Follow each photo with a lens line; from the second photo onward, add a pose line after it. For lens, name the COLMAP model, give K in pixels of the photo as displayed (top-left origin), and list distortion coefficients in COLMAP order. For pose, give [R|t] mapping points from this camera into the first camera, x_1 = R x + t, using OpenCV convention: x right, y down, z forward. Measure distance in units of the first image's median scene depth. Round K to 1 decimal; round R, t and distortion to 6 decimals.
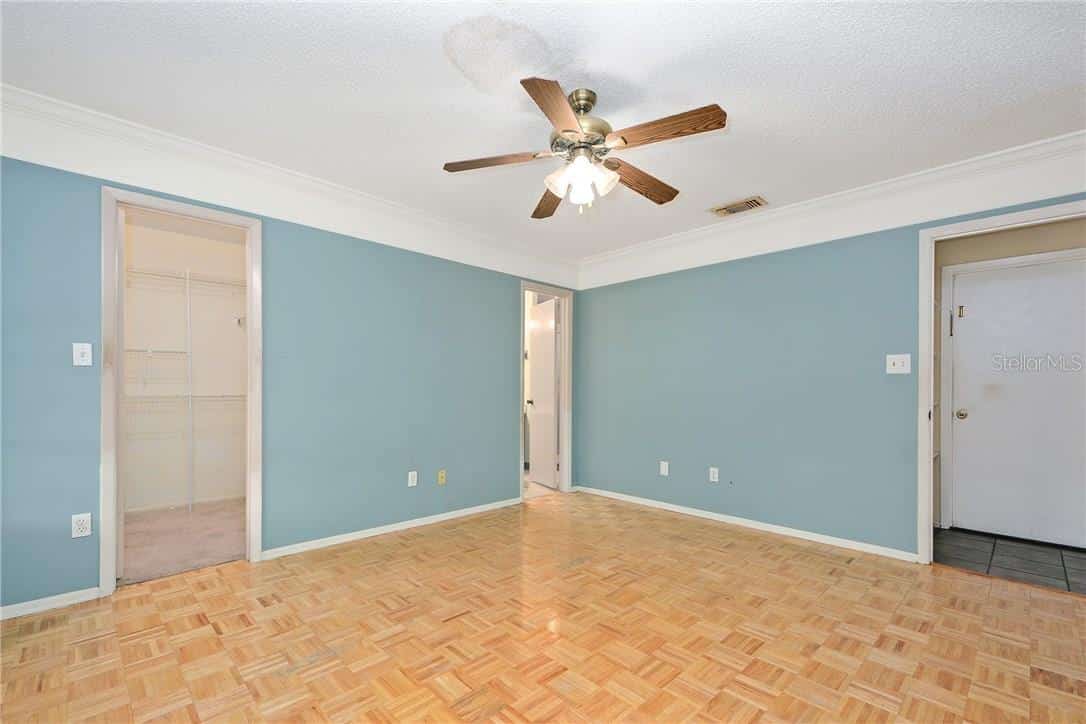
lens RADIAL K [[477.3, 0, 536.0], [0, 477.3, 389.1], [0, 0, 1]] dist [0.007923, -0.000643]
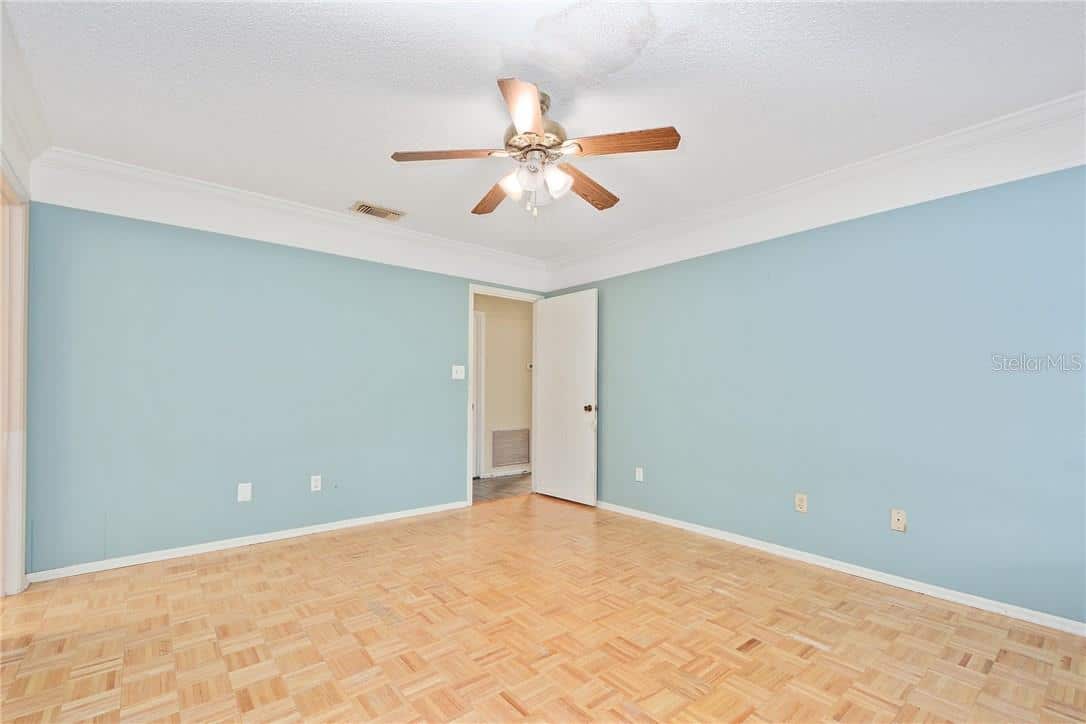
lens RADIAL K [[477.3, 0, 536.0], [0, 477.3, 389.1], [0, 0, 1]] dist [0.007923, -0.000643]
pose [[0.076109, -0.003477, 0.997093, -0.664871], [-0.005925, 0.999975, 0.003939, -0.009171], [-0.997082, -0.006208, 0.076087, 0.678028]]
